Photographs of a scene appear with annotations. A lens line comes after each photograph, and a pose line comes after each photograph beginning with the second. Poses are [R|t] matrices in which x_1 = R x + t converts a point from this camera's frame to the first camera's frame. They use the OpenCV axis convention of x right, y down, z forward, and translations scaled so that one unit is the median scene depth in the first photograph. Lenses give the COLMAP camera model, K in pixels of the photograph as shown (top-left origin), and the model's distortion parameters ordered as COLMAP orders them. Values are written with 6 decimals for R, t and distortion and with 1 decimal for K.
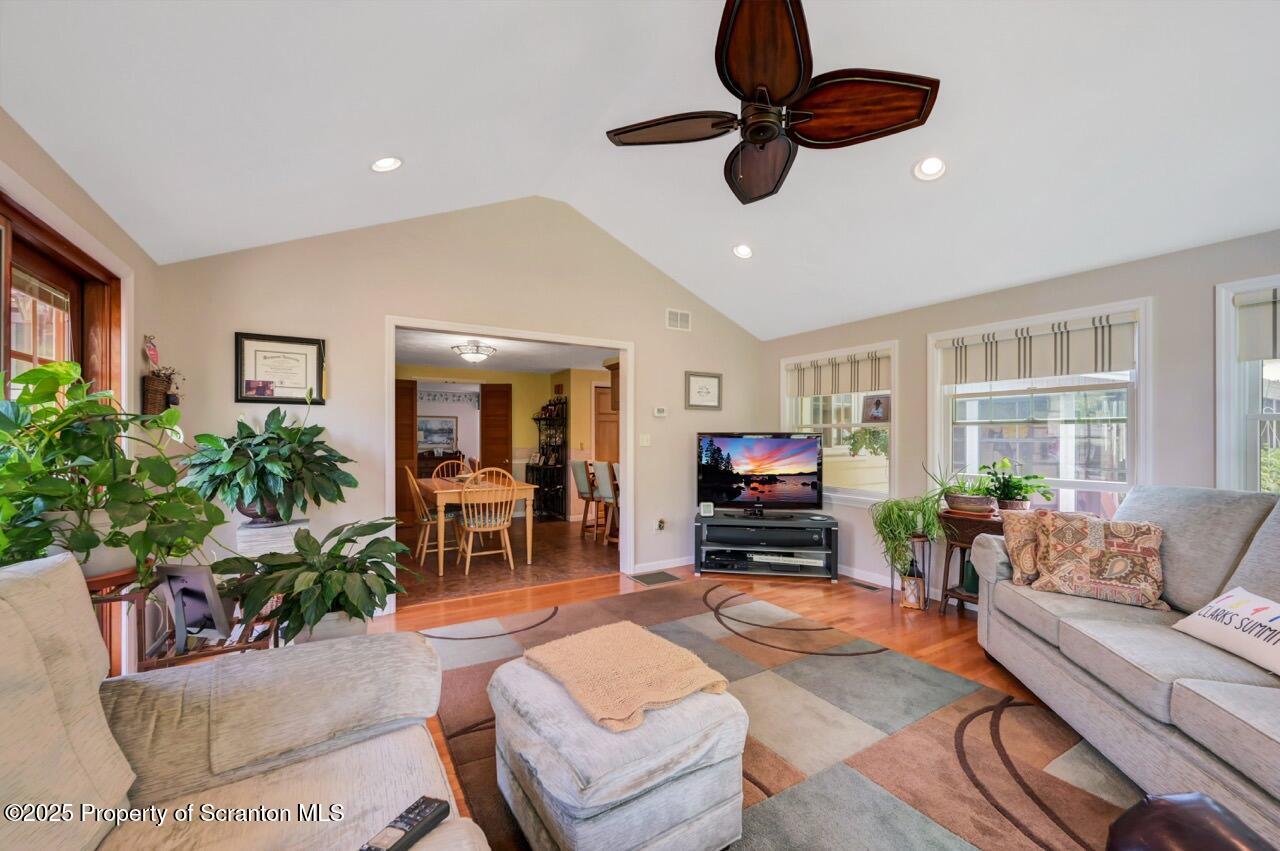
lens RADIAL K [[511.1, 0, 641.2], [0, 511.1, 439.0], [0, 0, 1]] dist [-0.006639, 0.000630]
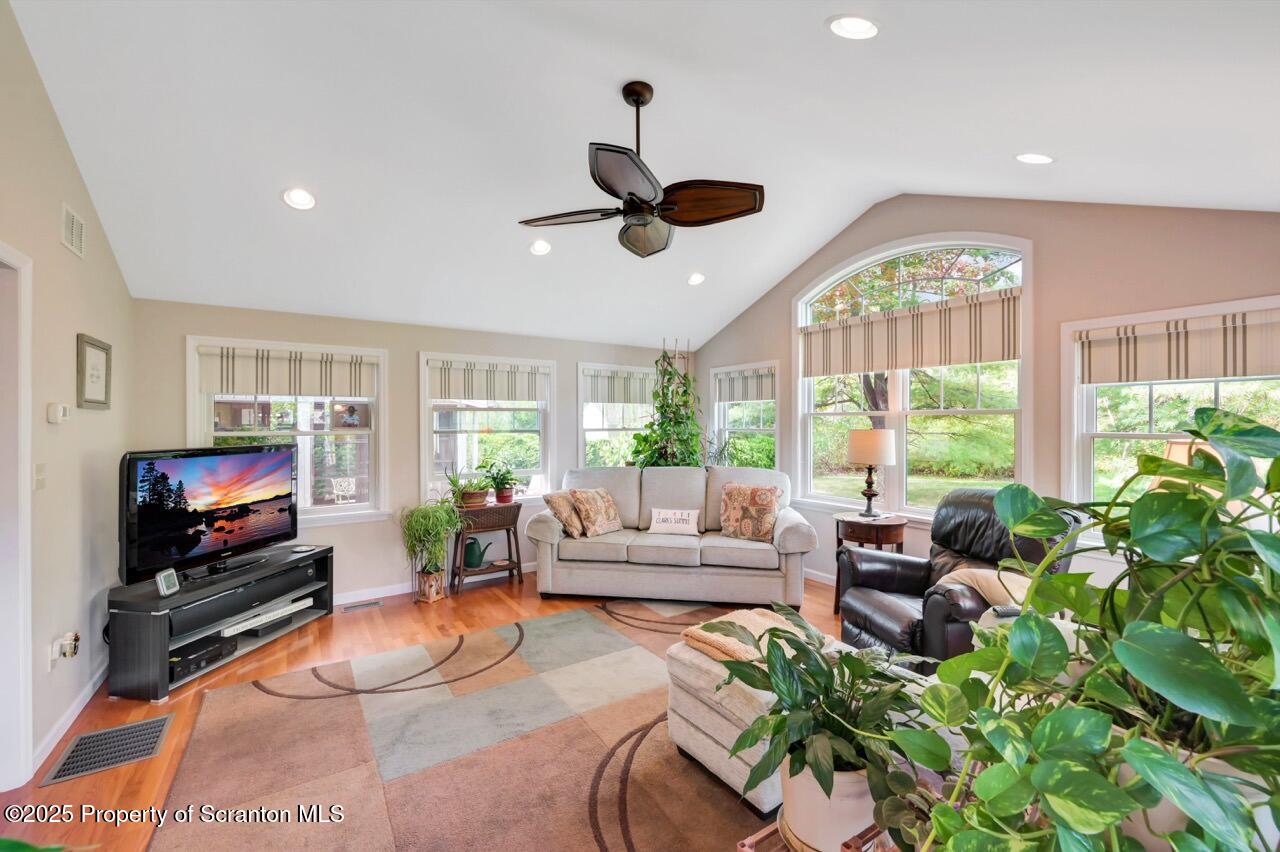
lens RADIAL K [[511.1, 0, 638.4], [0, 511.1, 416.3], [0, 0, 1]] dist [-0.006639, 0.000630]
pose [[-0.040047, 0.015100, 0.999084, -0.477203], [0.007918, 0.999859, -0.014795, -0.037836], [-0.999166, 0.007318, -0.040161, 0.481345]]
